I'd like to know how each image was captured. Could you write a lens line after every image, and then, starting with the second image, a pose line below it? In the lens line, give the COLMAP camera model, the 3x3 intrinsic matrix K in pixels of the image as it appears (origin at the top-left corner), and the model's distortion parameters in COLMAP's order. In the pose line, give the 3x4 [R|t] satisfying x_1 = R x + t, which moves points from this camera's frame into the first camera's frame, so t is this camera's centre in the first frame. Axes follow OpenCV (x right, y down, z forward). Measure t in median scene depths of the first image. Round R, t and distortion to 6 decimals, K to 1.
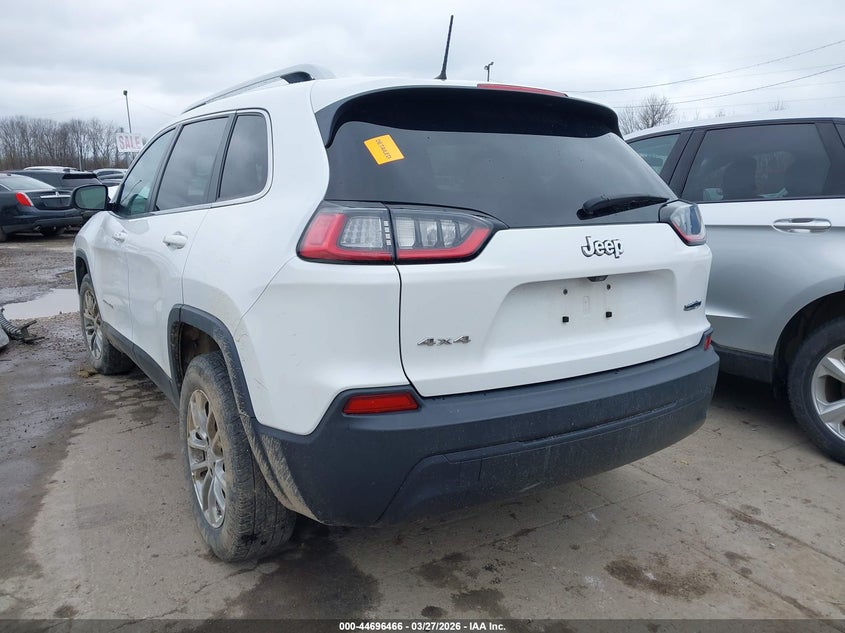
lens RADIAL K [[633.0, 0, 422.5], [0, 633.0, 316.5], [0, 0, 1]] dist [0.042080, -0.002434]
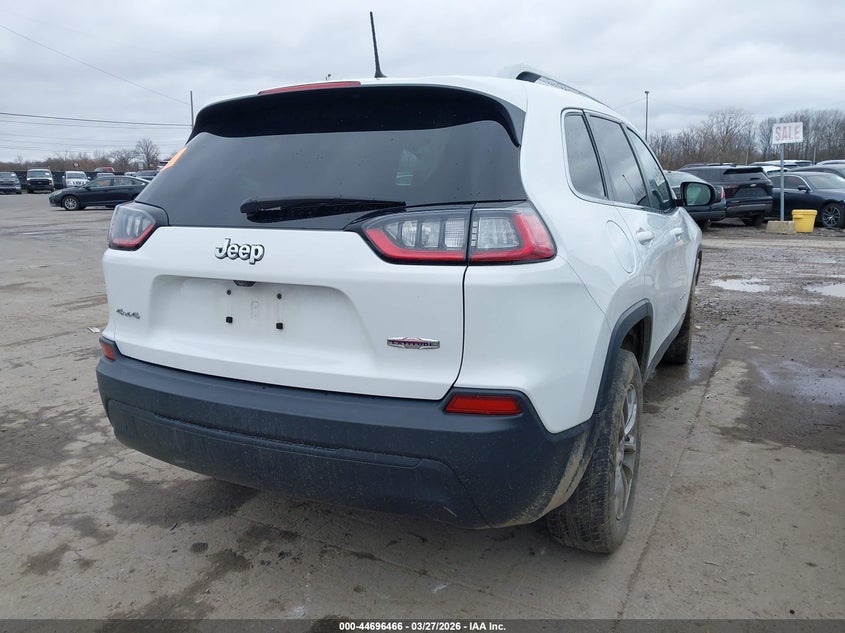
lens RADIAL K [[631.2, 0, 422.5], [0, 631.2, 316.5], [0, 0, 1]] dist [0.135789, -0.205077]
pose [[0.527488, 0.159372, -0.834480, 1.072054], [-0.152055, 0.984097, 0.091831, -0.121836], [0.835844, 0.078447, 0.543332, 0.608508]]
